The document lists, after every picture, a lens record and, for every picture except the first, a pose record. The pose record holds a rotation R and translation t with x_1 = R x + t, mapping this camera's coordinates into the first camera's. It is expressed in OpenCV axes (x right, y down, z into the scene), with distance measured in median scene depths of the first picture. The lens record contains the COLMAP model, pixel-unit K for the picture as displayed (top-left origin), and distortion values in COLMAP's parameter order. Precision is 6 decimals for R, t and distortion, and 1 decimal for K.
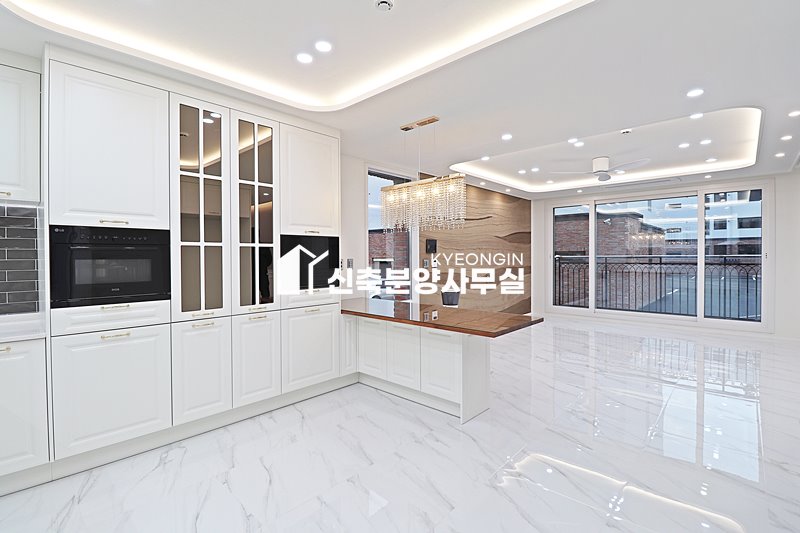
lens RADIAL K [[372.0, 0, 397.4], [0, 372.0, 262.7], [0, 0, 1]] dist [-0.017781, -0.000177]
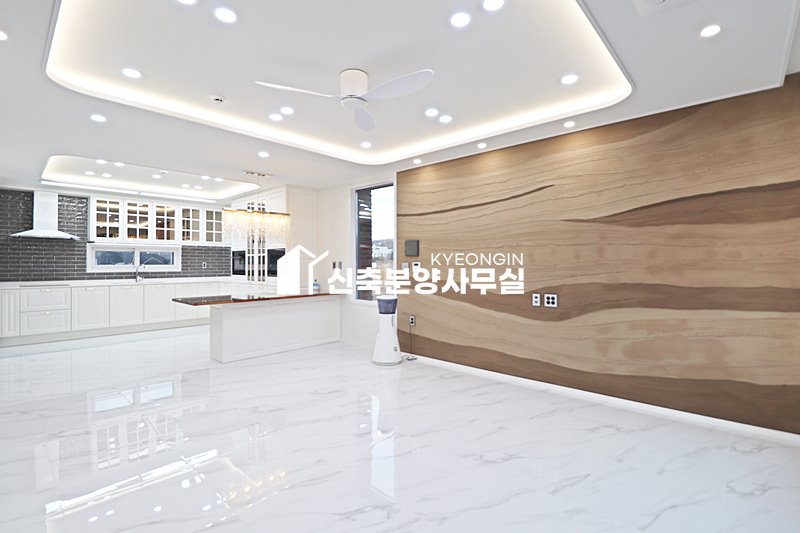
lens RADIAL K [[372.0, 0, 397.4], [0, 372.0, 262.7], [0, 0, 1]] dist [-0.017781, -0.000177]
pose [[0.000764, 0.000878, -0.999999, 1.408401], [-0.021377, 0.999771, 0.000862, -0.014213], [0.999771, 0.021376, 0.000782, 1.389716]]
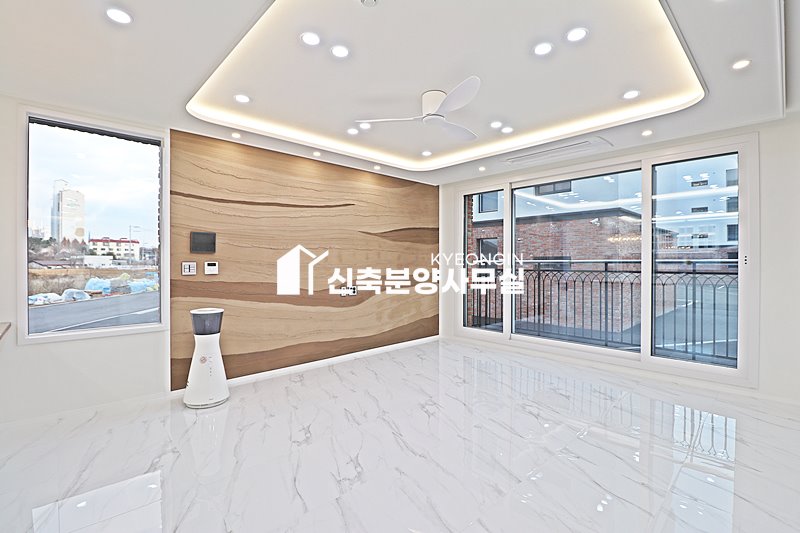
lens RADIAL K [[373.5, 0, 400.6], [0, 373.5, 264.4], [0, 0, 1]] dist [-0.002931, -0.000824]
pose [[0.998651, 0.003336, -0.051809, 0.683195], [-0.004103, 0.999883, -0.014715, 0.003769], [0.051754, 0.014908, 0.998549, 0.511804]]
